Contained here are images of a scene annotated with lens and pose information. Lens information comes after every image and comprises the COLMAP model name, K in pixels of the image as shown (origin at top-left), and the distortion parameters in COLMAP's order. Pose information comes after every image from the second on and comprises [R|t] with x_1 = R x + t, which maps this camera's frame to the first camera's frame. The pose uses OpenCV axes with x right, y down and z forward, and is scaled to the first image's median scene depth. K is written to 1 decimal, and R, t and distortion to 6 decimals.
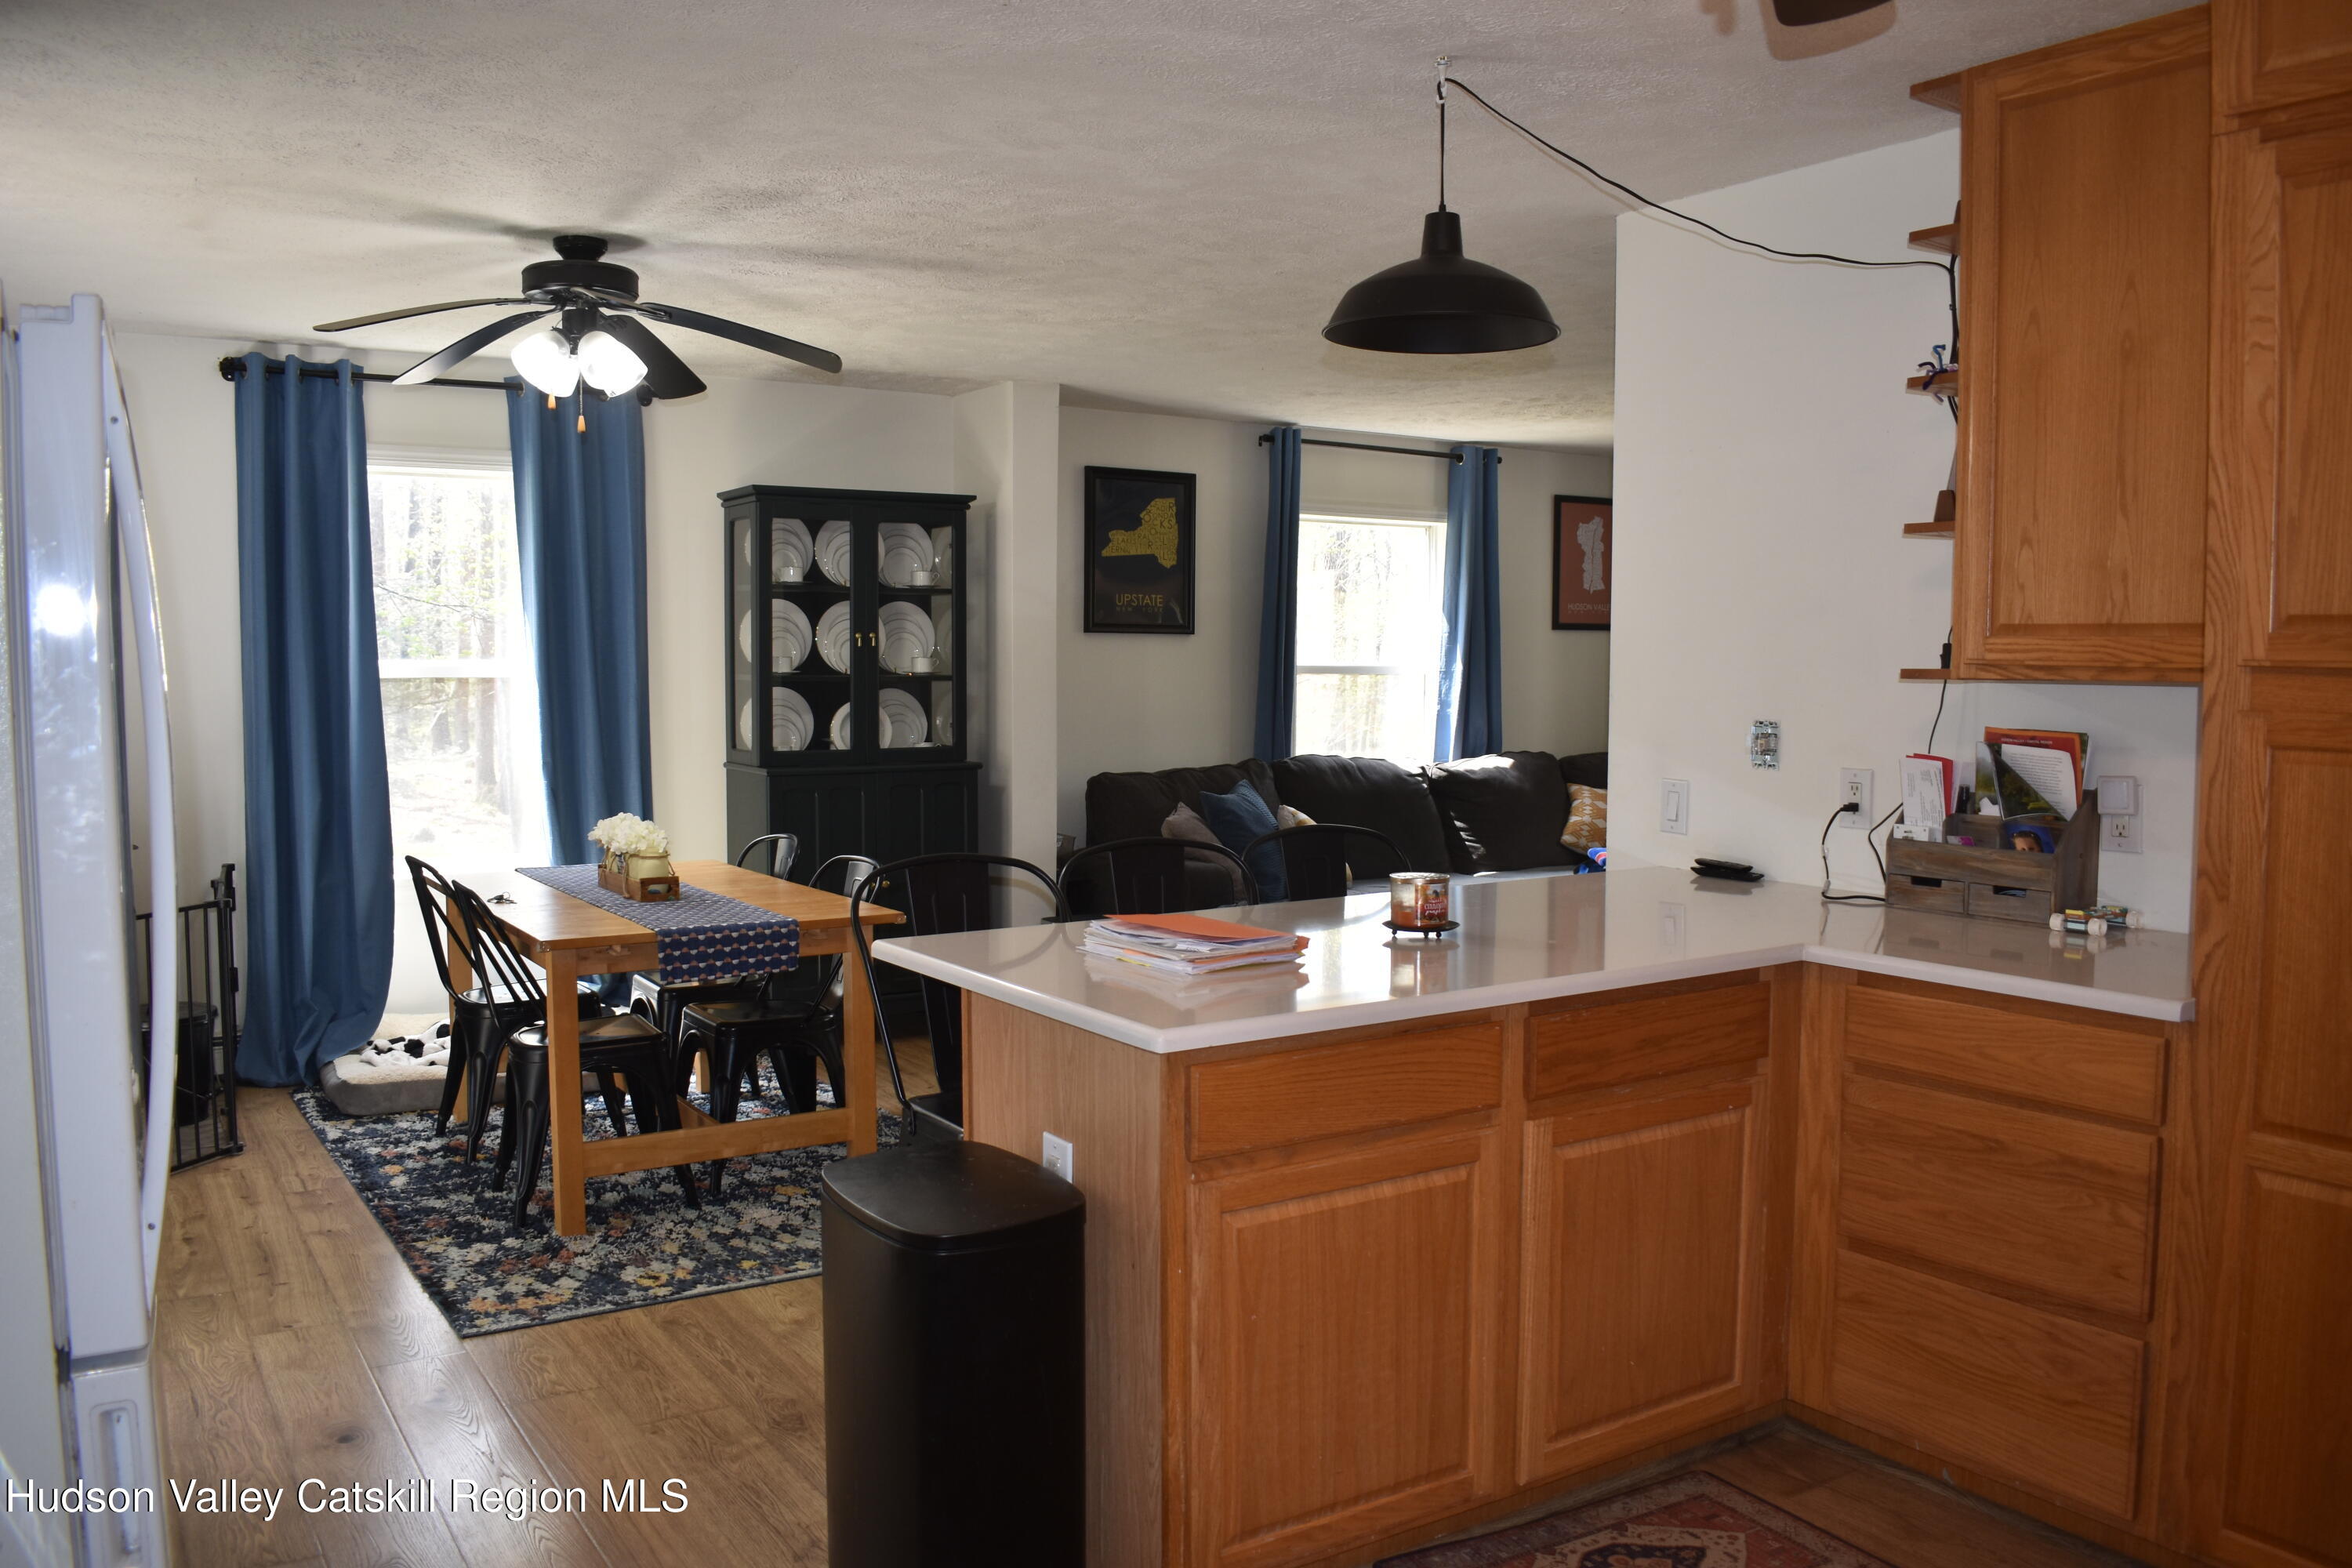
lens RADIAL K [[1856.0, 0, 1176.0], [0, 1856.0, 784.0], [0, 0, 1]] dist [-0.089954, 0.010047]
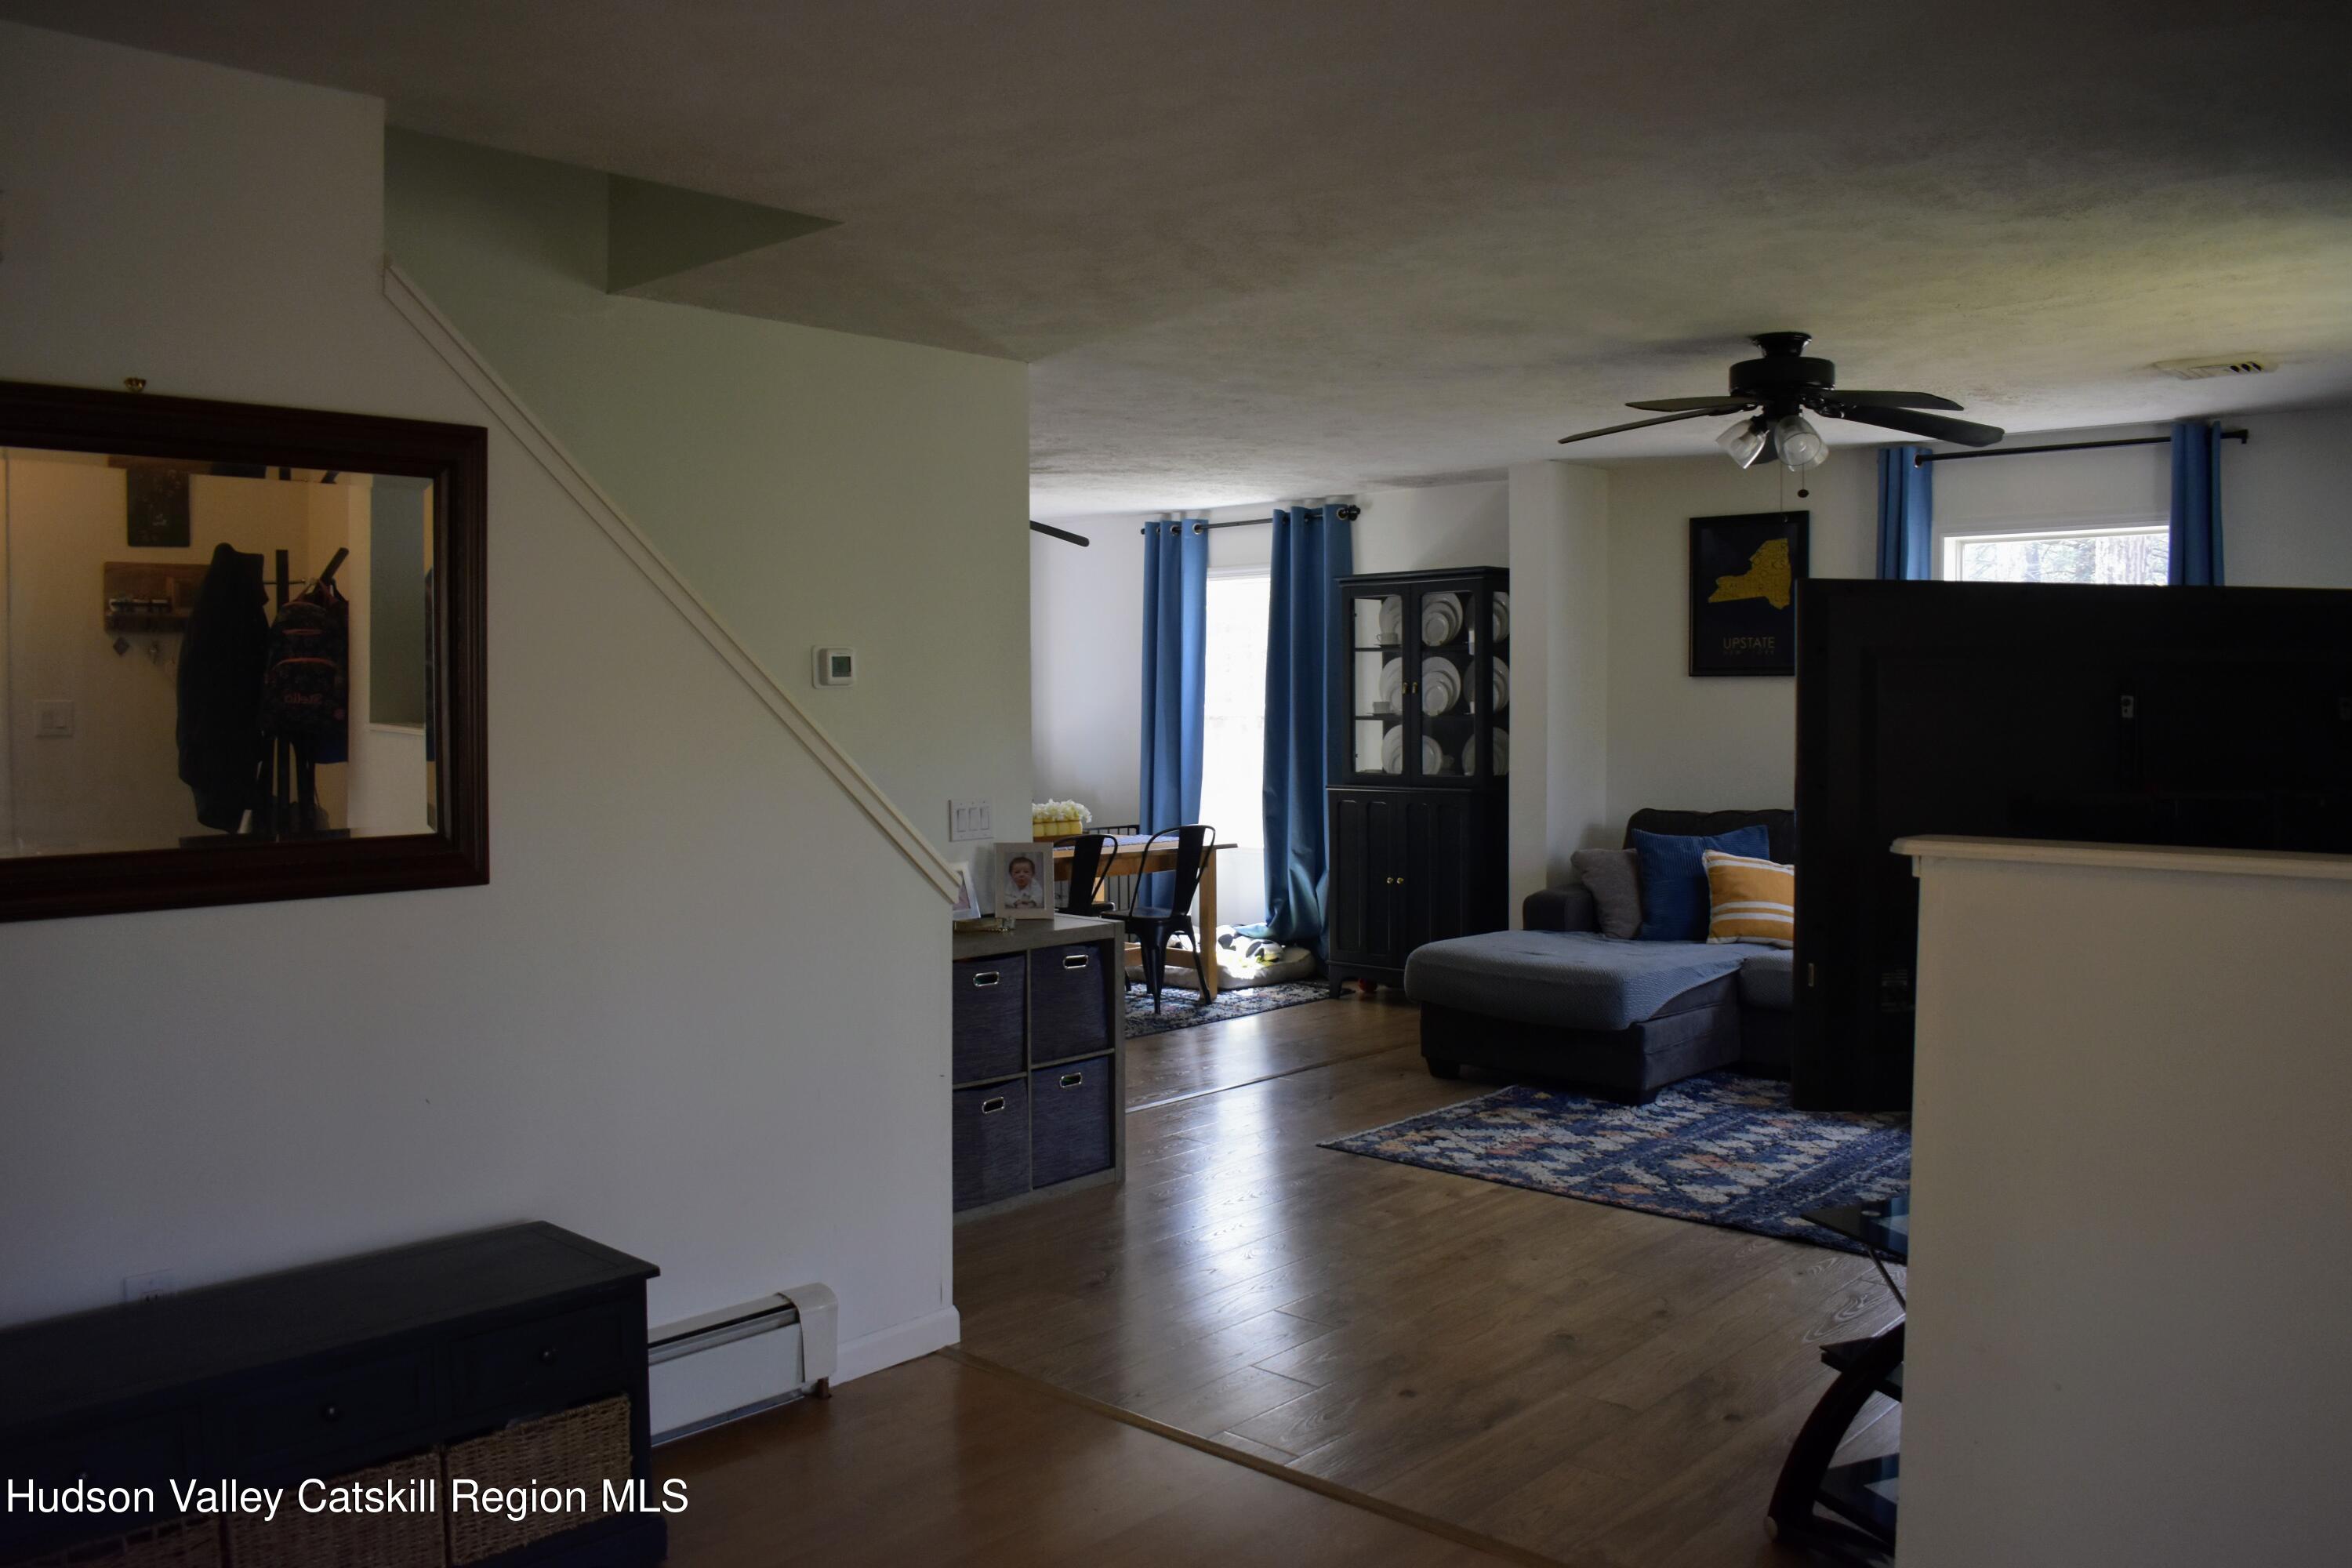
lens RADIAL K [[1856.0, 0, 1176.0], [0, 1856.0, 784.0], [0, 0, 1]] dist [-0.089954, 0.010047]
pose [[0.244202, 0.036361, -0.969042, 0.890614], [-0.060895, 0.997900, 0.022098, -0.026339], [0.967810, 0.053614, 0.245904, 0.464757]]
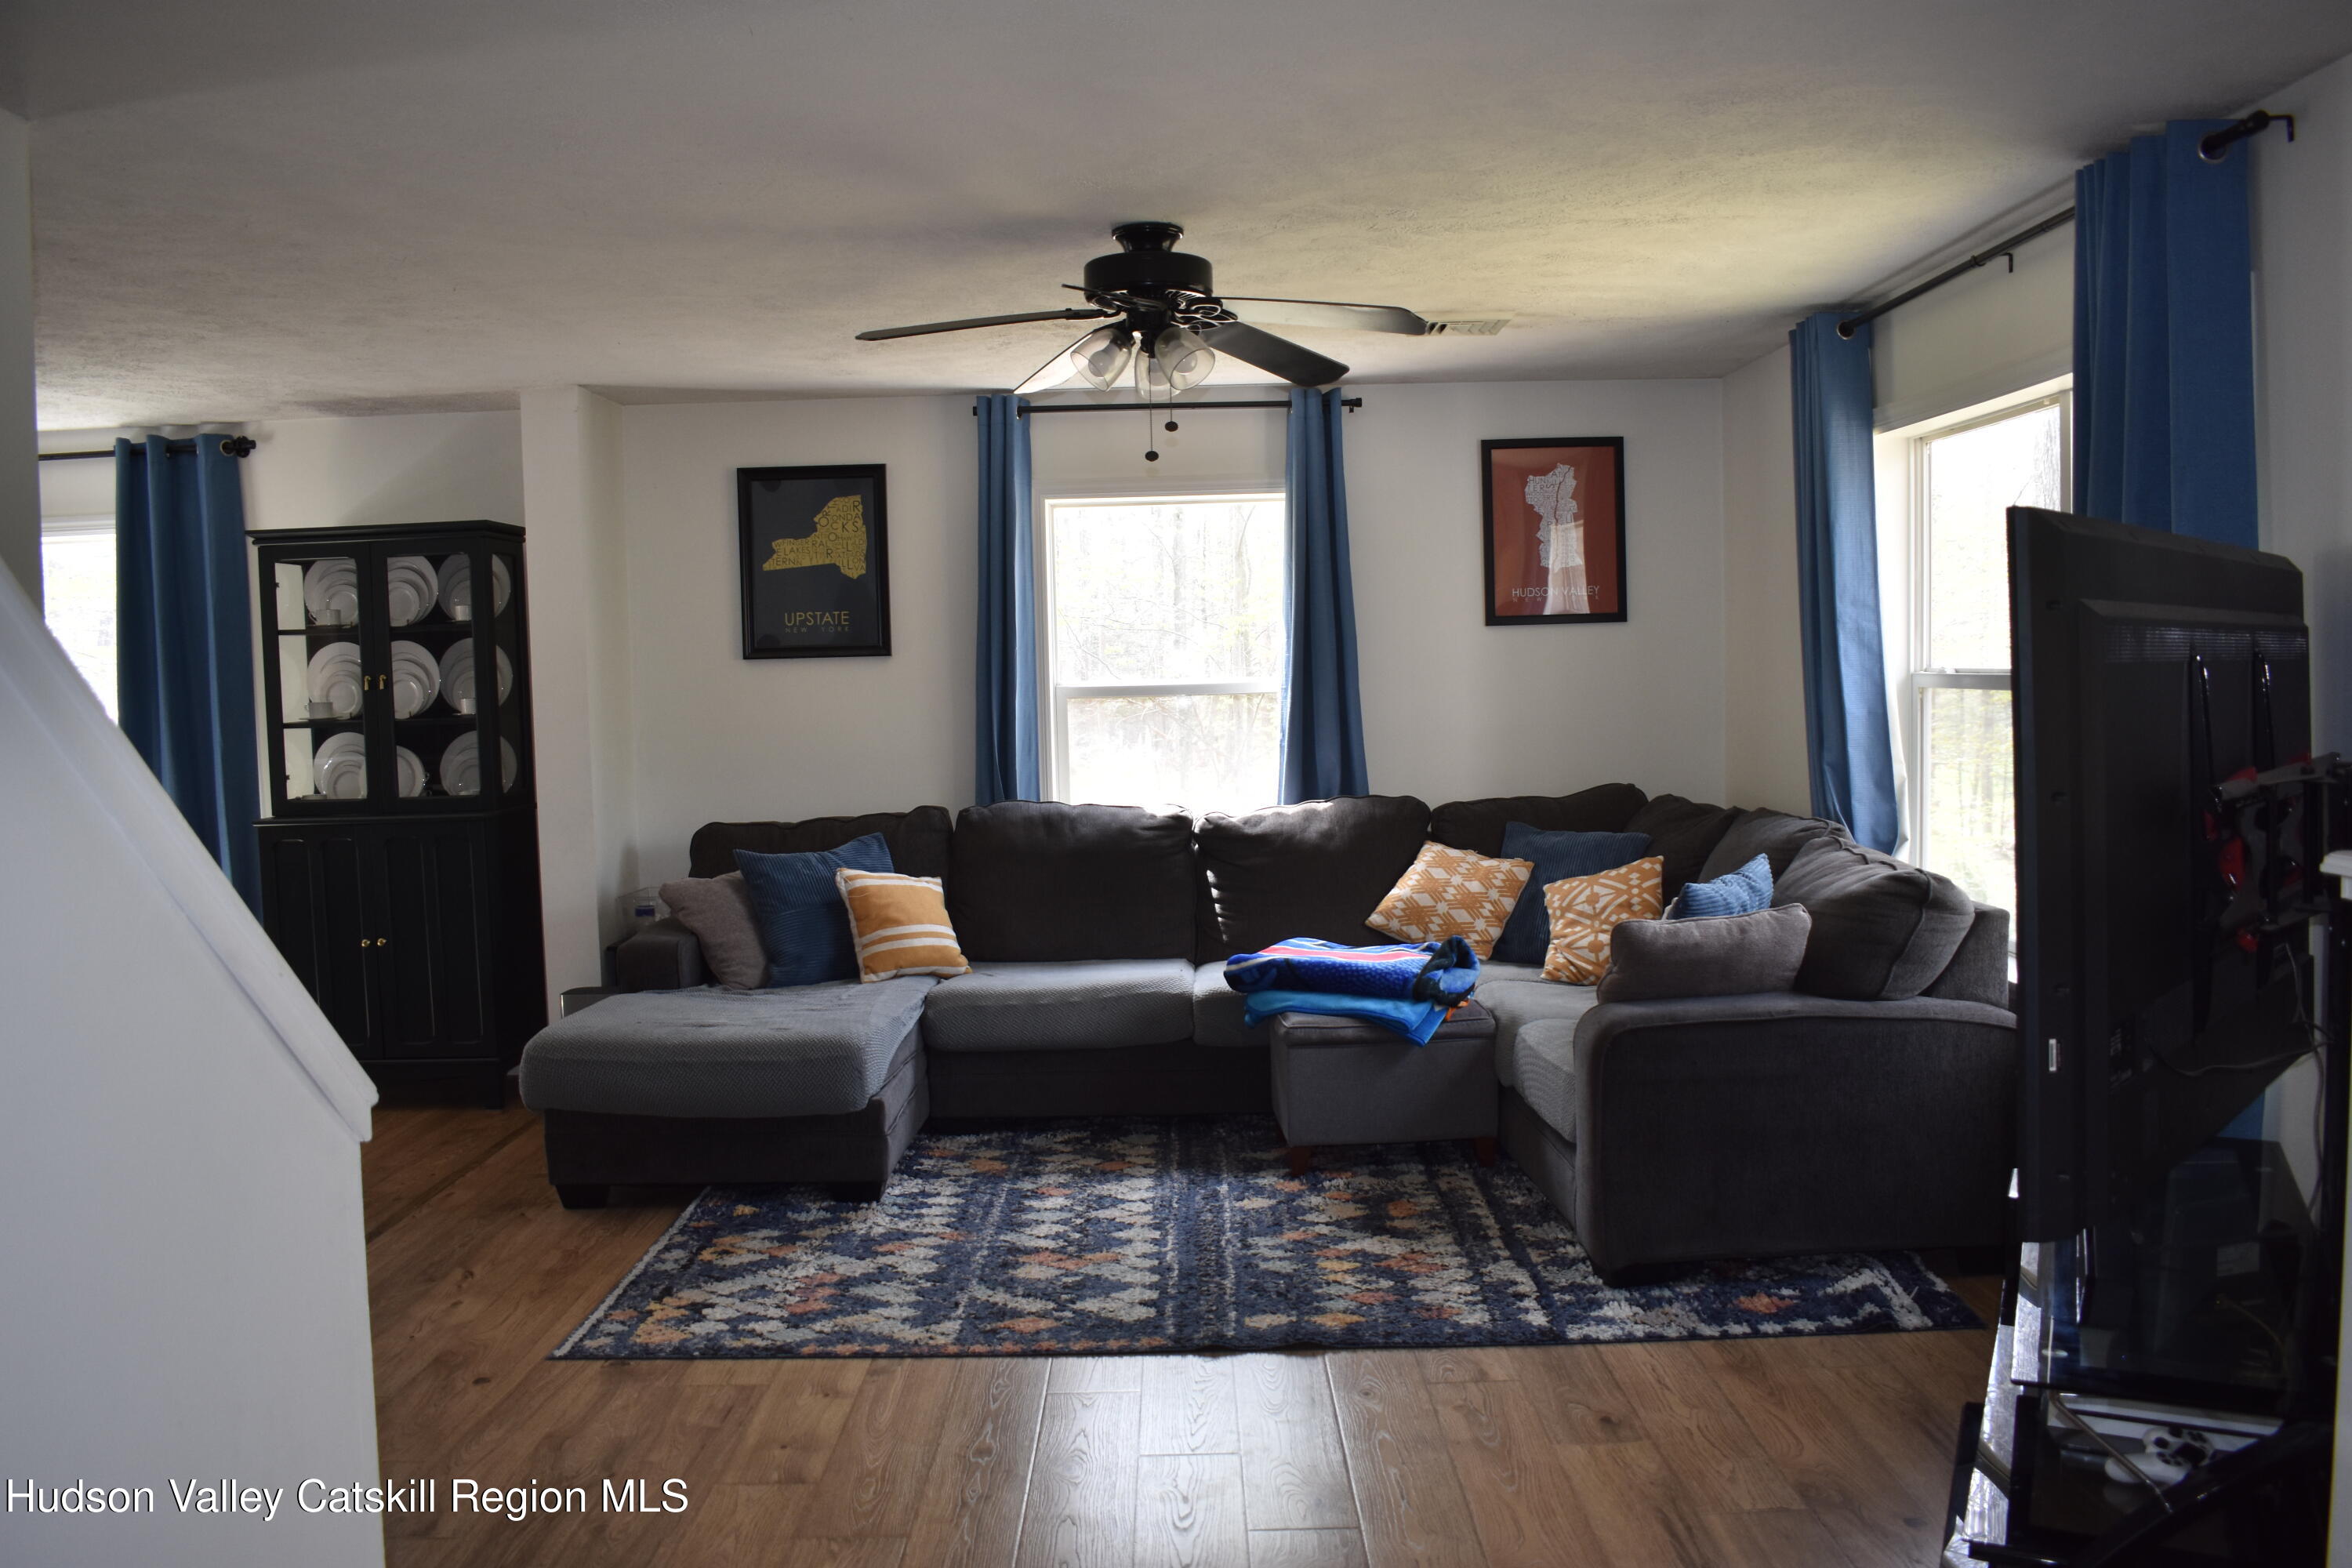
lens RADIAL K [[1856.0, 0, 1176.0], [0, 1856.0, 784.0], [0, 0, 1]] dist [-0.089954, 0.010047]
pose [[0.834050, 0.007233, -0.551641, 0.597164], [-0.006439, 0.999974, 0.003376, -0.027580], [0.551651, 0.000736, 0.834075, 0.389208]]
